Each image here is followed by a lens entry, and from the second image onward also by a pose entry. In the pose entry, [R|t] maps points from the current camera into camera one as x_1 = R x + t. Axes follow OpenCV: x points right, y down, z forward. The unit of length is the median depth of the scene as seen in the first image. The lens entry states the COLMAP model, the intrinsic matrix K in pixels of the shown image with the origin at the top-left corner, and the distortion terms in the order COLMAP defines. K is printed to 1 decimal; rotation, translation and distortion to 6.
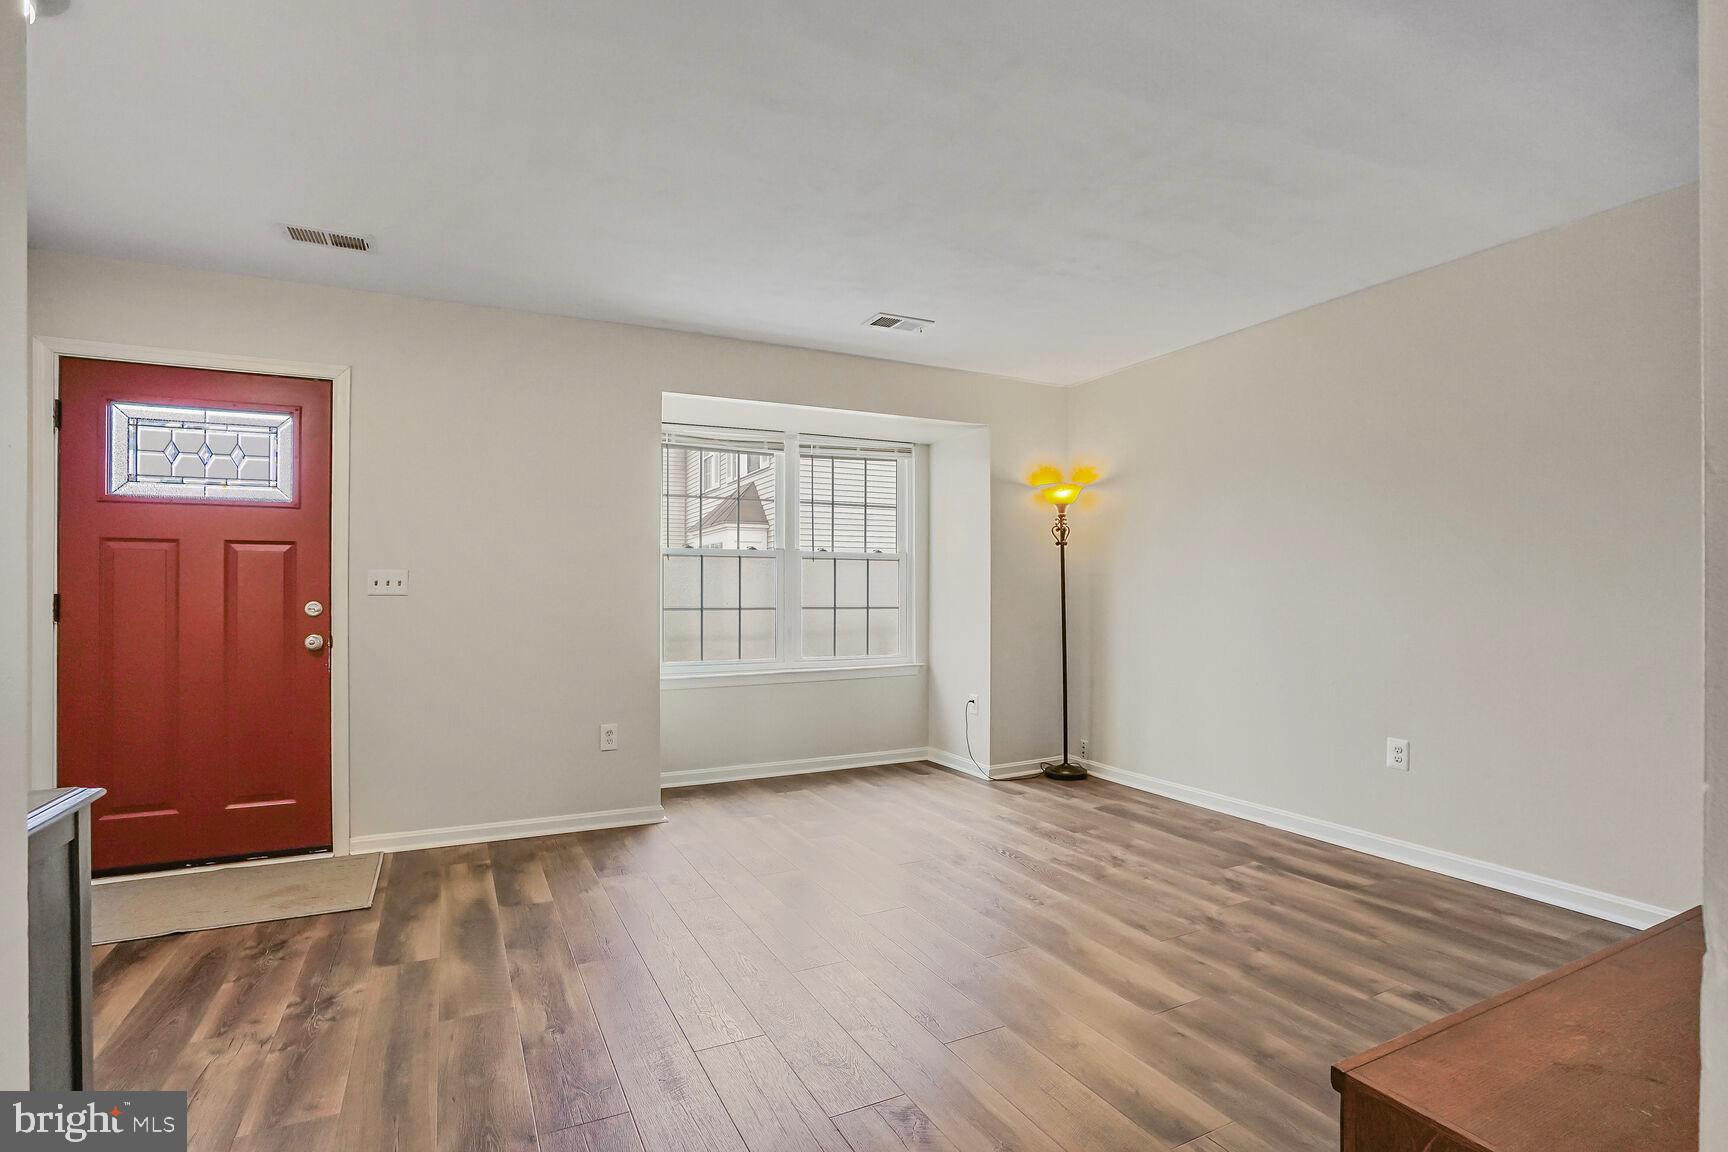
lens RADIAL K [[814.4, 0, 854.7], [0, 814.4, 581.9], [0, 0, 1]] dist [-0.061779, 0.033865]
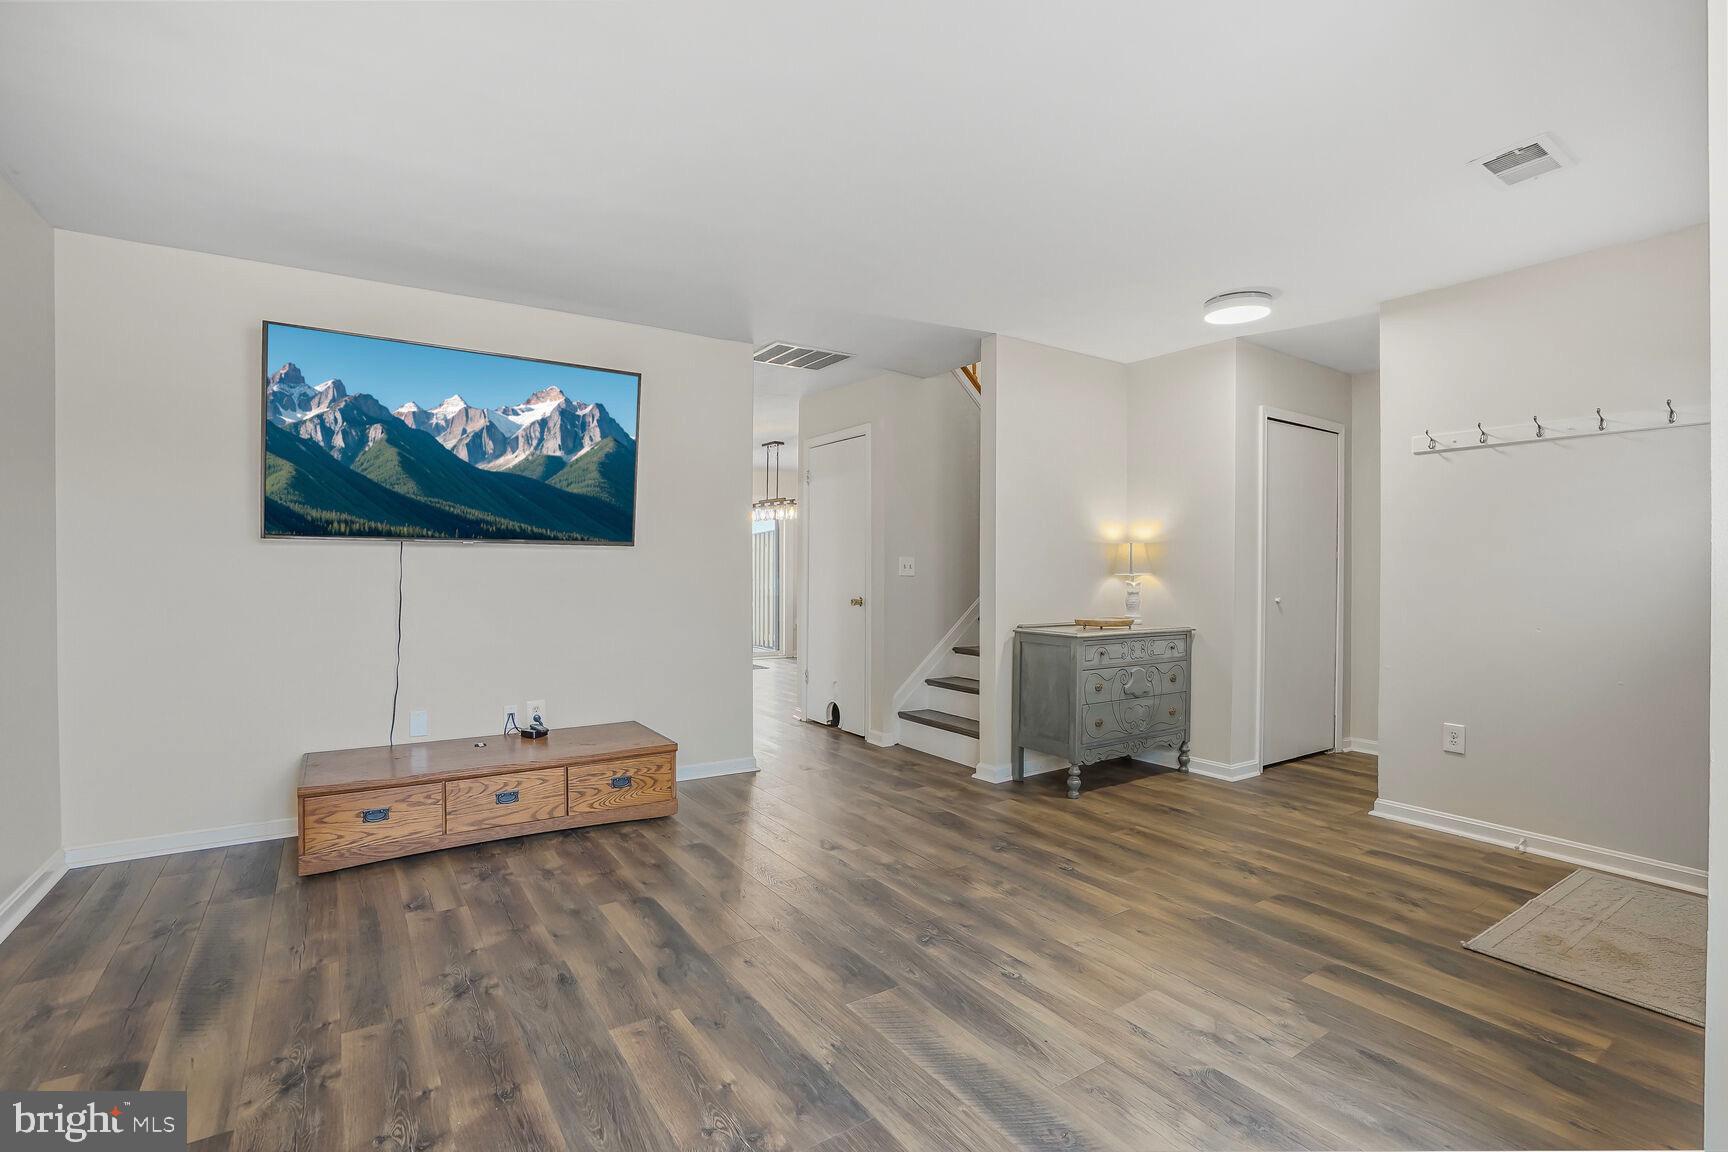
lens RADIAL K [[814.4, 0, 854.7], [0, 814.4, 581.9], [0, 0, 1]] dist [-0.061779, 0.033865]
pose [[-0.992647, 0.000440, -0.121046, 0.133123], [-0.000674, 0.999958, 0.009155, 0.005838], [0.121045, 0.009169, -0.992605, 1.594610]]
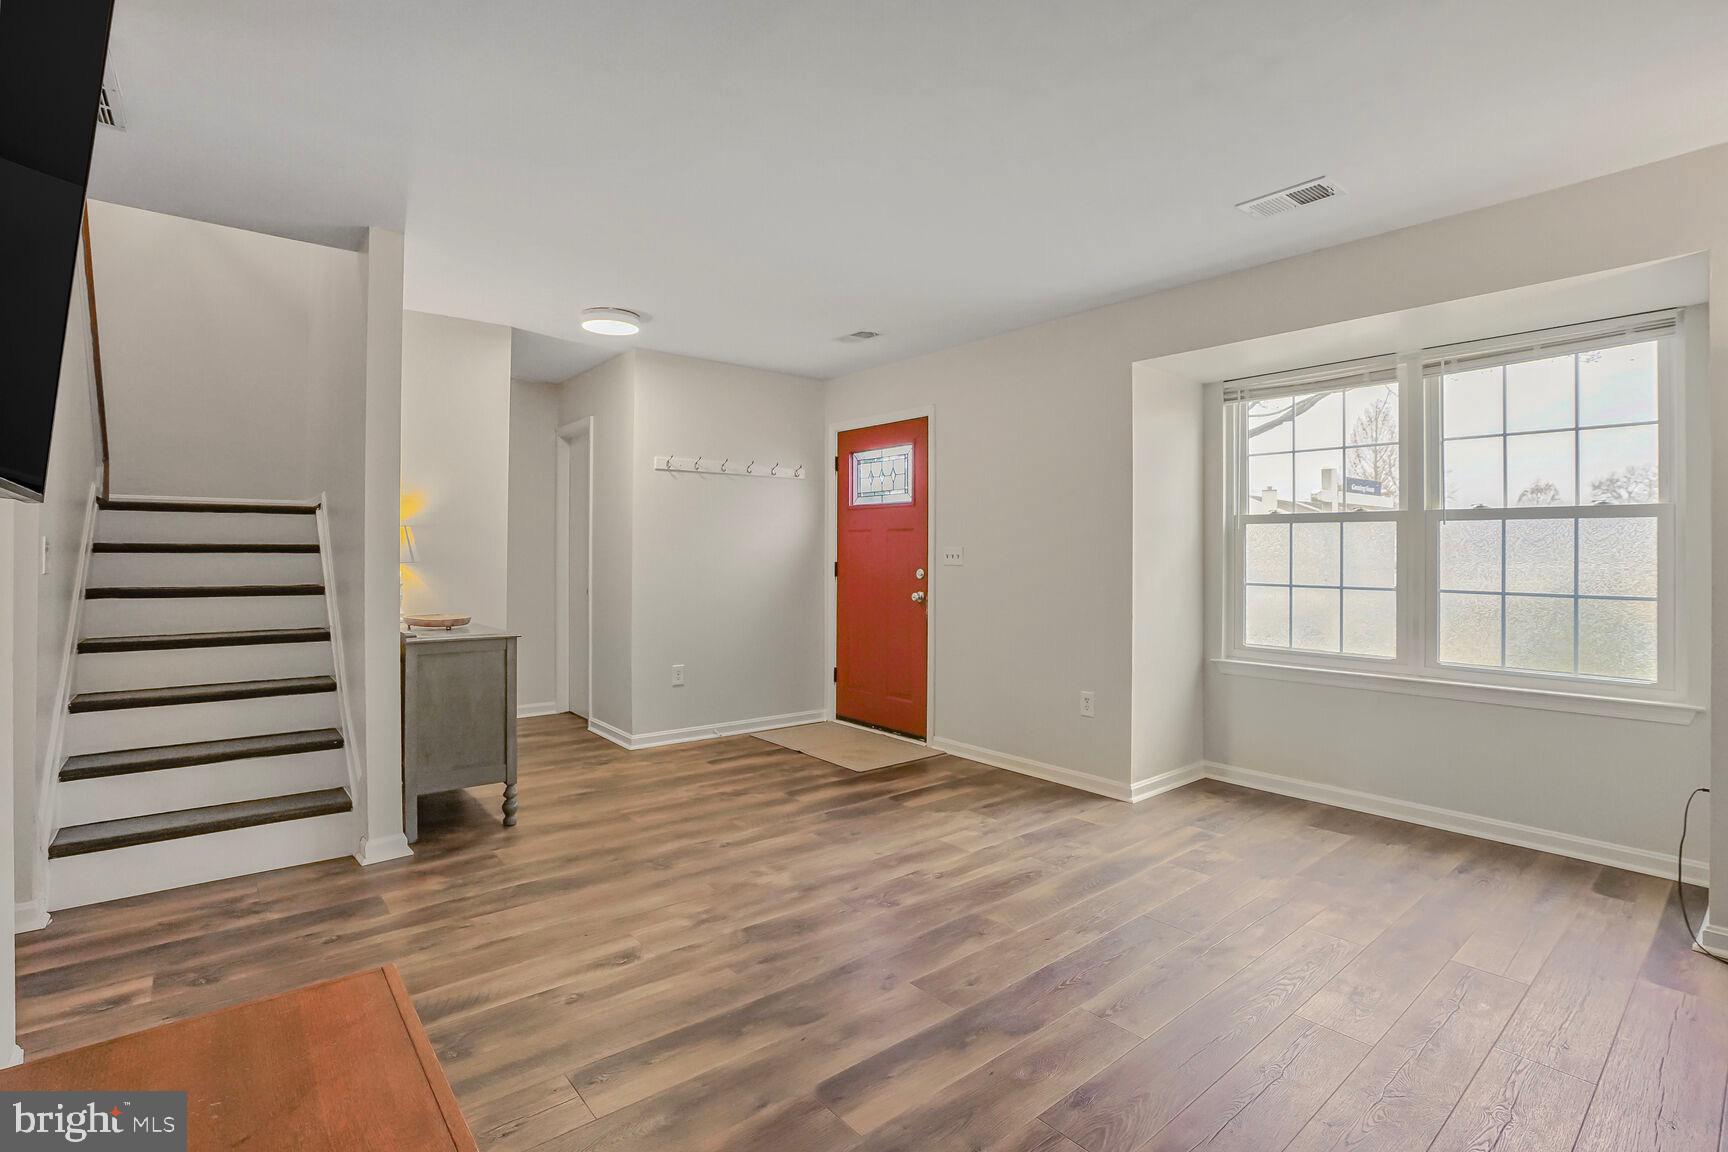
lens RADIAL K [[811.0, 0, 870.7], [0, 811.0, 545.1], [0, 0, 1]] dist [-0.060947, 0.032570]
pose [[0.241793, -0.007371, -0.970300, 0.799812], [0.001818, 0.999973, -0.007143, -0.009629], [0.970326, -0.000037, 0.241800, 0.585012]]
